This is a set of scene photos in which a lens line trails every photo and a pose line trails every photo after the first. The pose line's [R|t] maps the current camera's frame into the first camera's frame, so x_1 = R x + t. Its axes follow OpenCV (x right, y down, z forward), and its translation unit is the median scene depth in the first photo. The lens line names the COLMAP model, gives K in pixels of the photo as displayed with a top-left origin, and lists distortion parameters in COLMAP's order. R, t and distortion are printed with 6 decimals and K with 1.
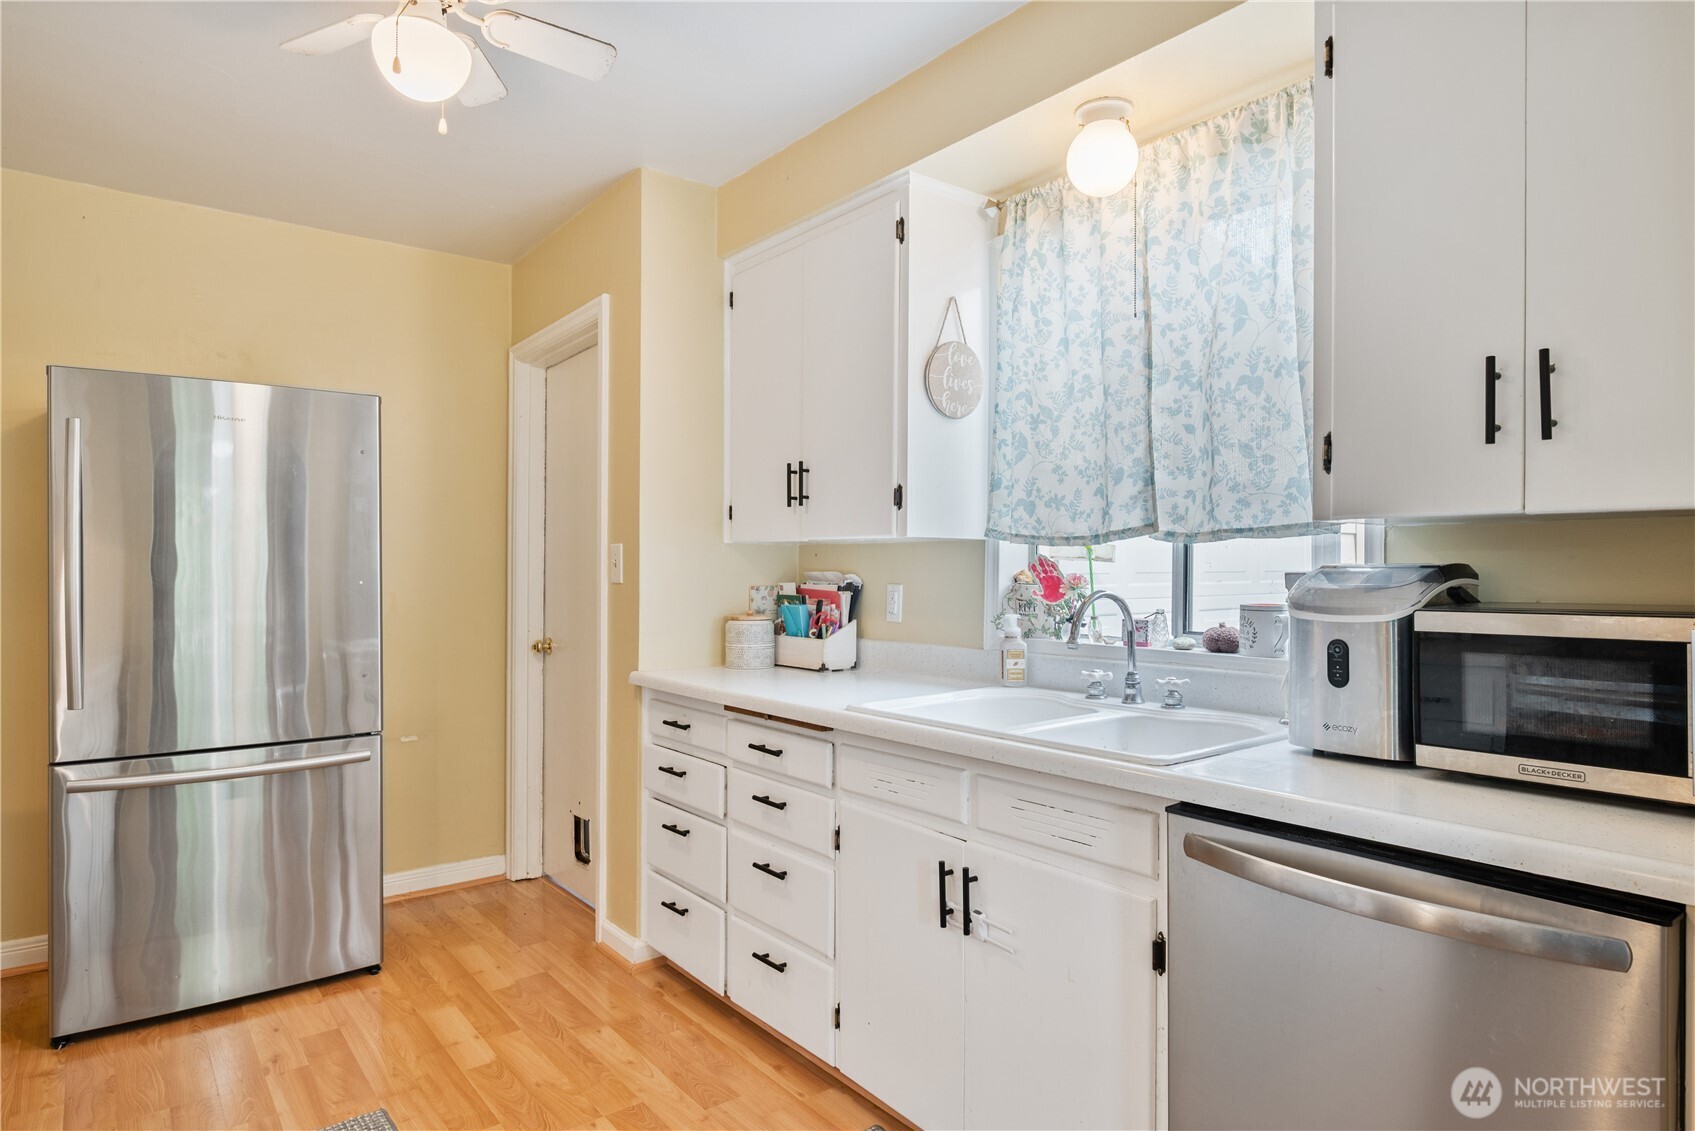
lens RADIAL K [[969.9, 0, 833.3], [0, 969.9, 576.3], [0, 0, 1]] dist [0.005900, -0.000842]
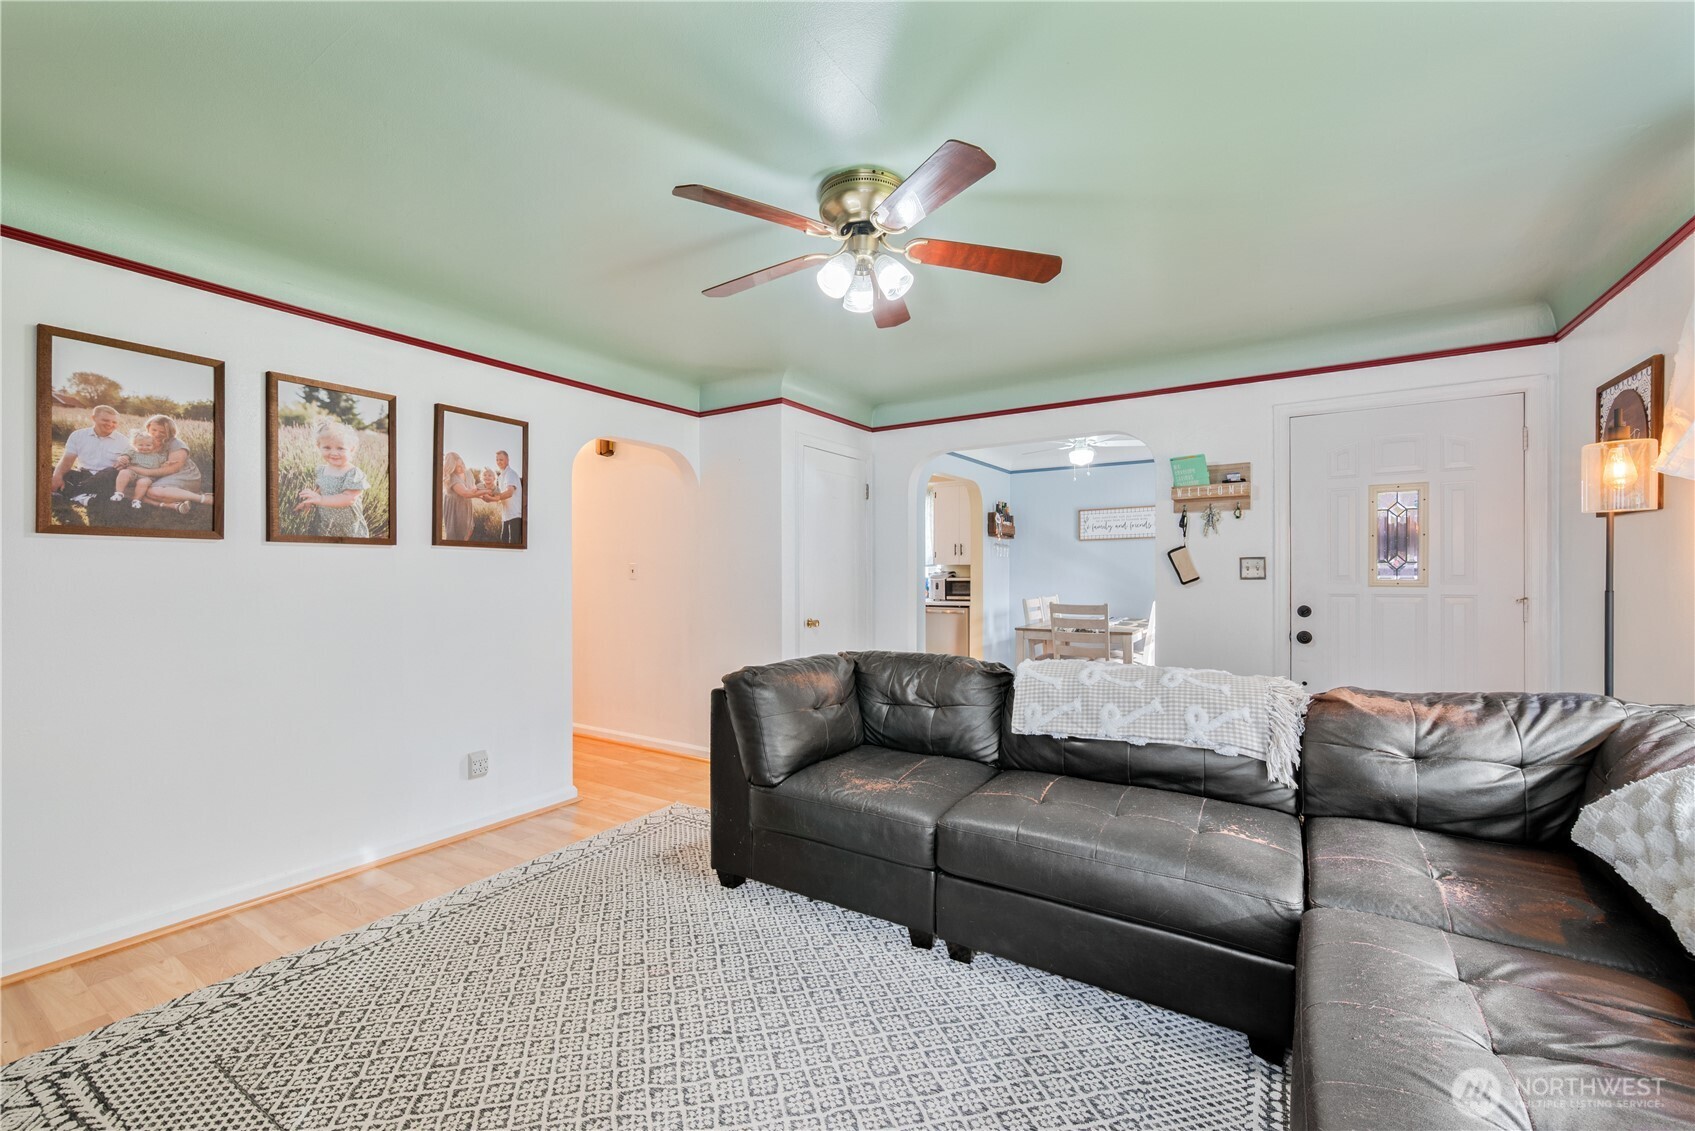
lens RADIAL K [[678.2, 0, 834.8], [0, 678.2, 567.7], [0, 0, 1]] dist [0.003217, -0.000090]
pose [[0.943258, 0.002378, 0.332051, -1.337129], [0.002373, 0.999901, -0.013902, 0.020883], [-0.332051, 0.013901, 0.943159, -2.499651]]
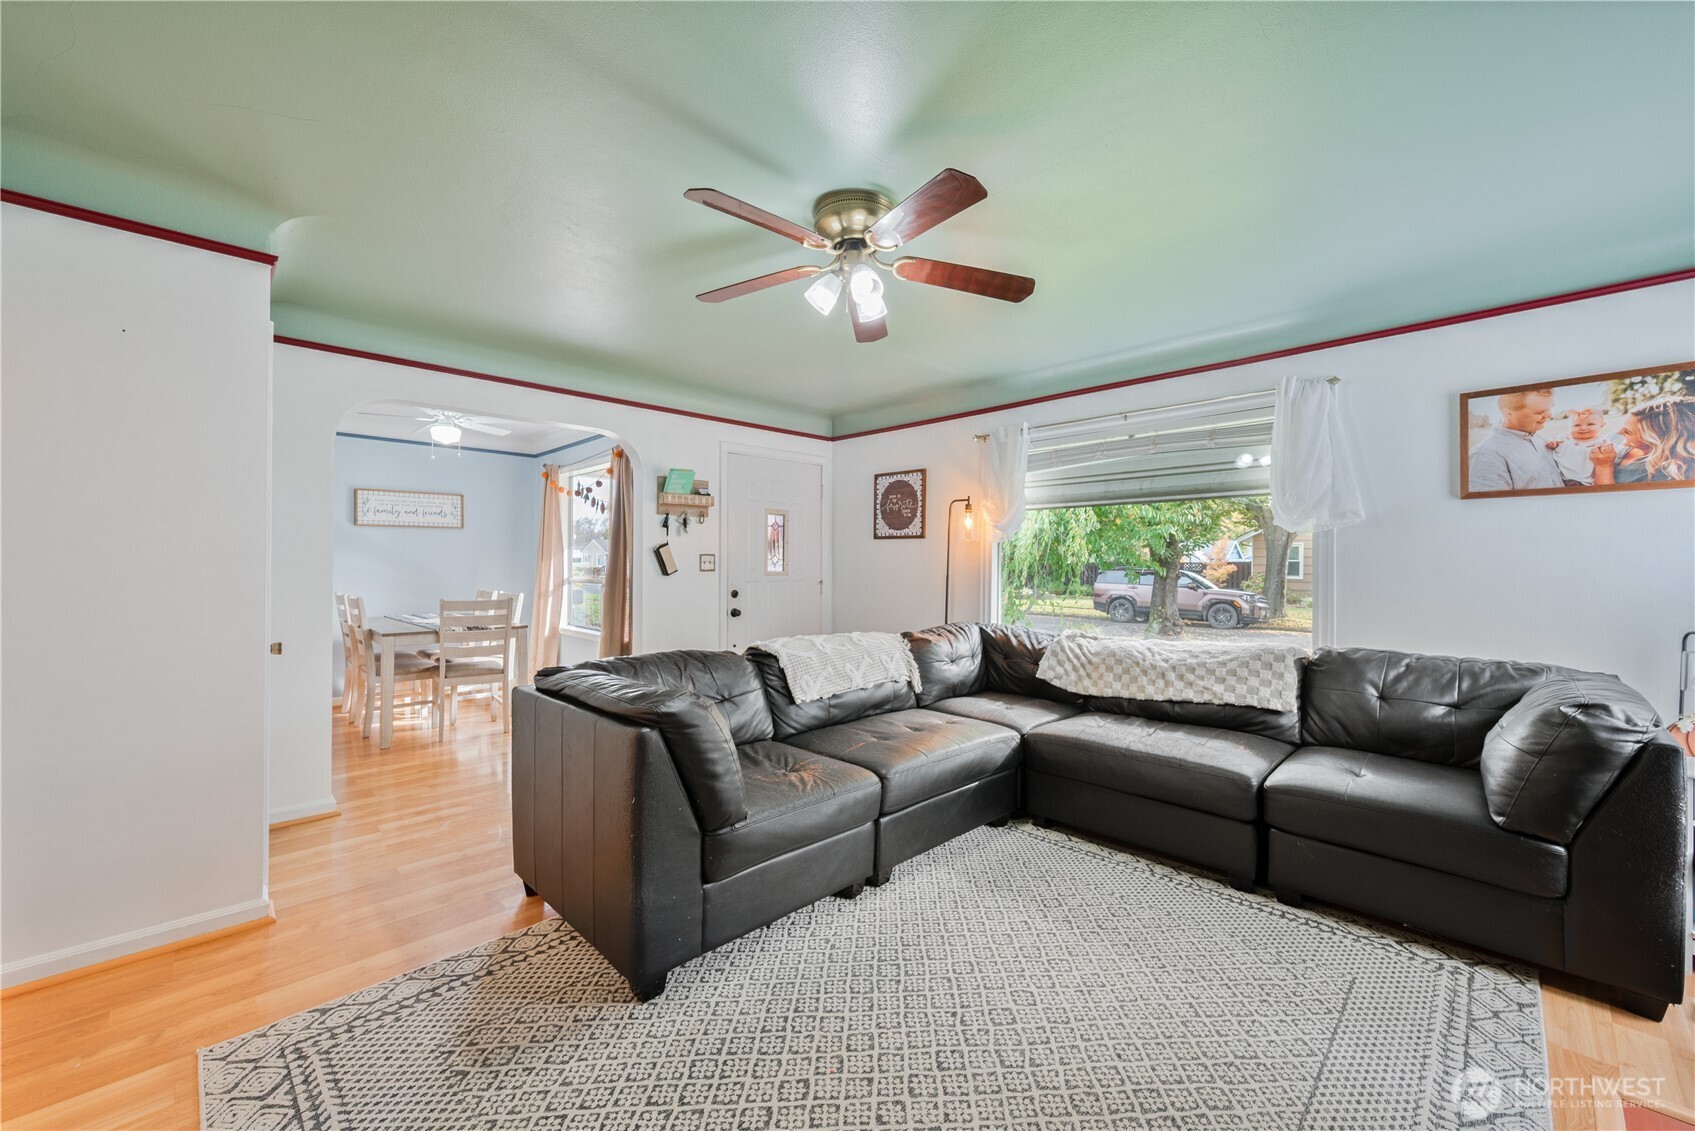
lens RADIAL K [[678.2, 0, 837.4], [0, 678.2, 561.4], [0, 0, 1]] dist [0.003217, -0.000090]
pose [[-0.111562, 0.008775, 0.993719, -2.061876], [0.001414, 0.999961, -0.008671, 0.016255], [-0.993756, 0.000438, -0.111570, -1.357464]]
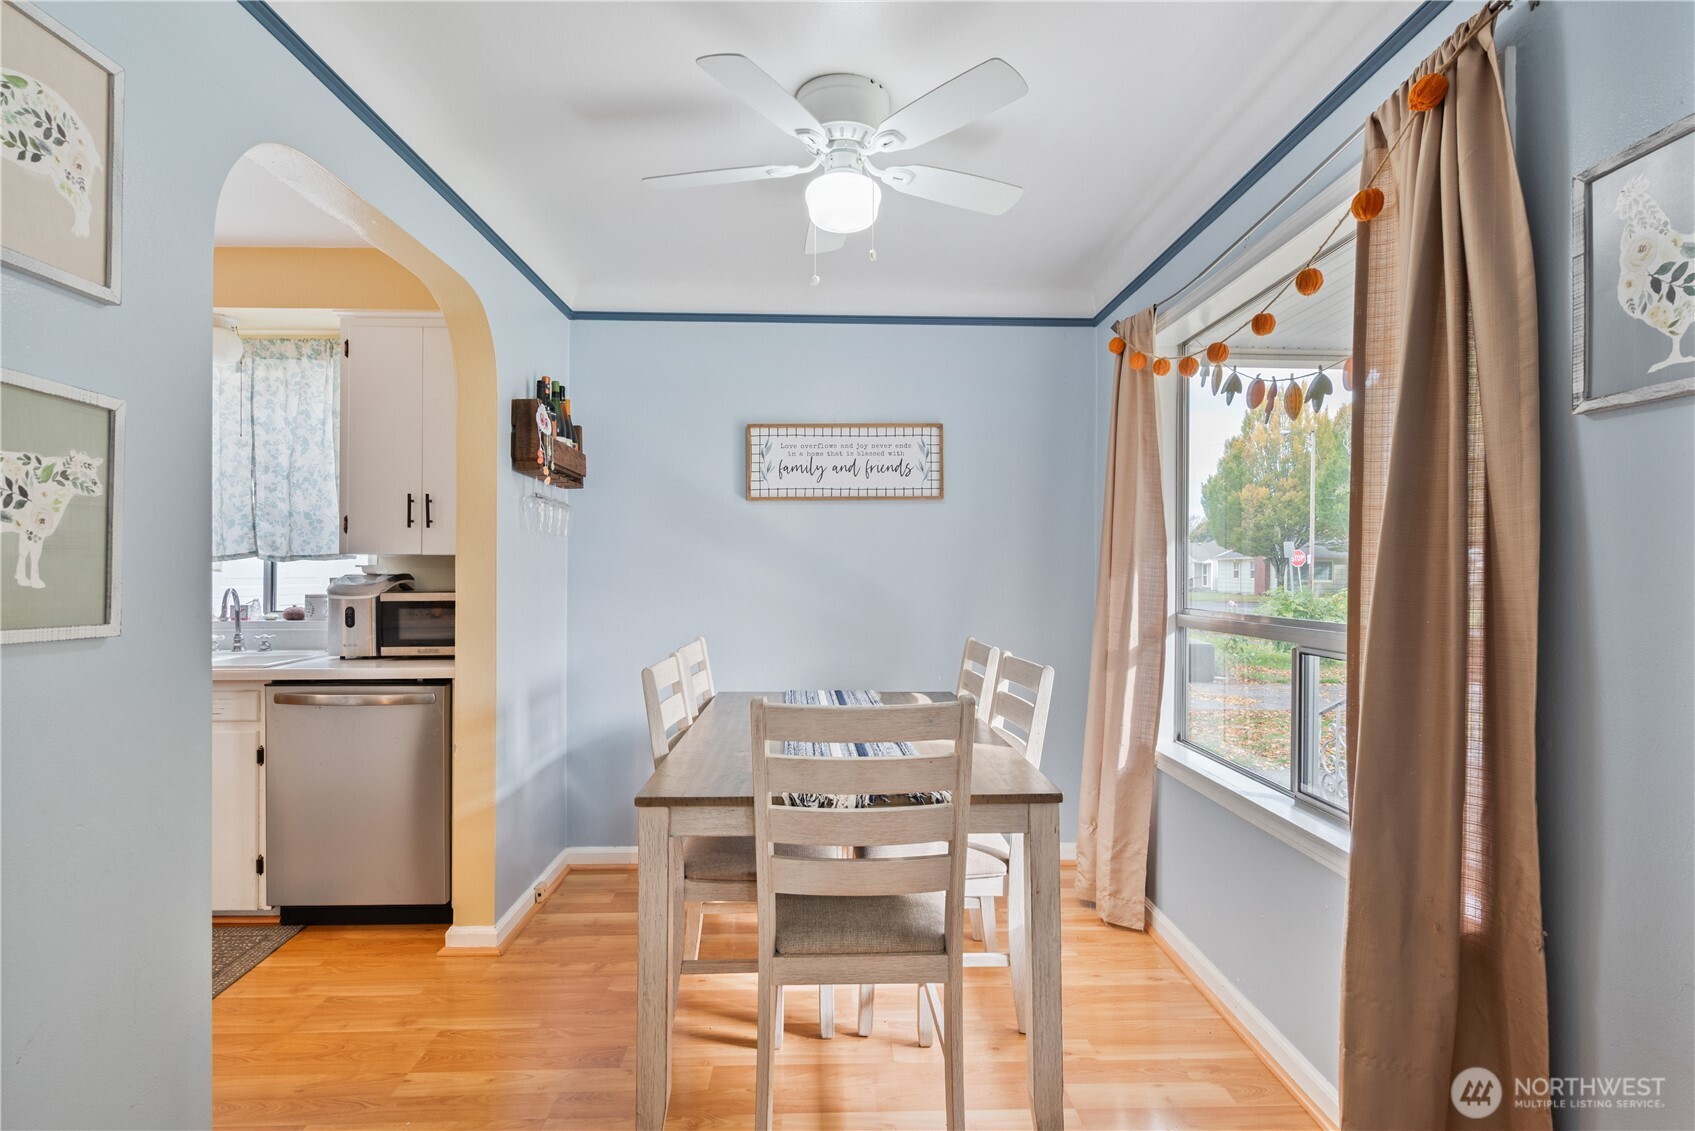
lens RADIAL K [[843.6, 0, 855.9], [0, 843.6, 577.3], [0, 0, 1]] dist [-0.011807, -0.000653]
pose [[0.569397, 0.004311, 0.822051, -0.326429], [0.001775, 0.999977, -0.006473, 0.008791], [-0.822061, 0.005144, 0.569377, -0.844921]]
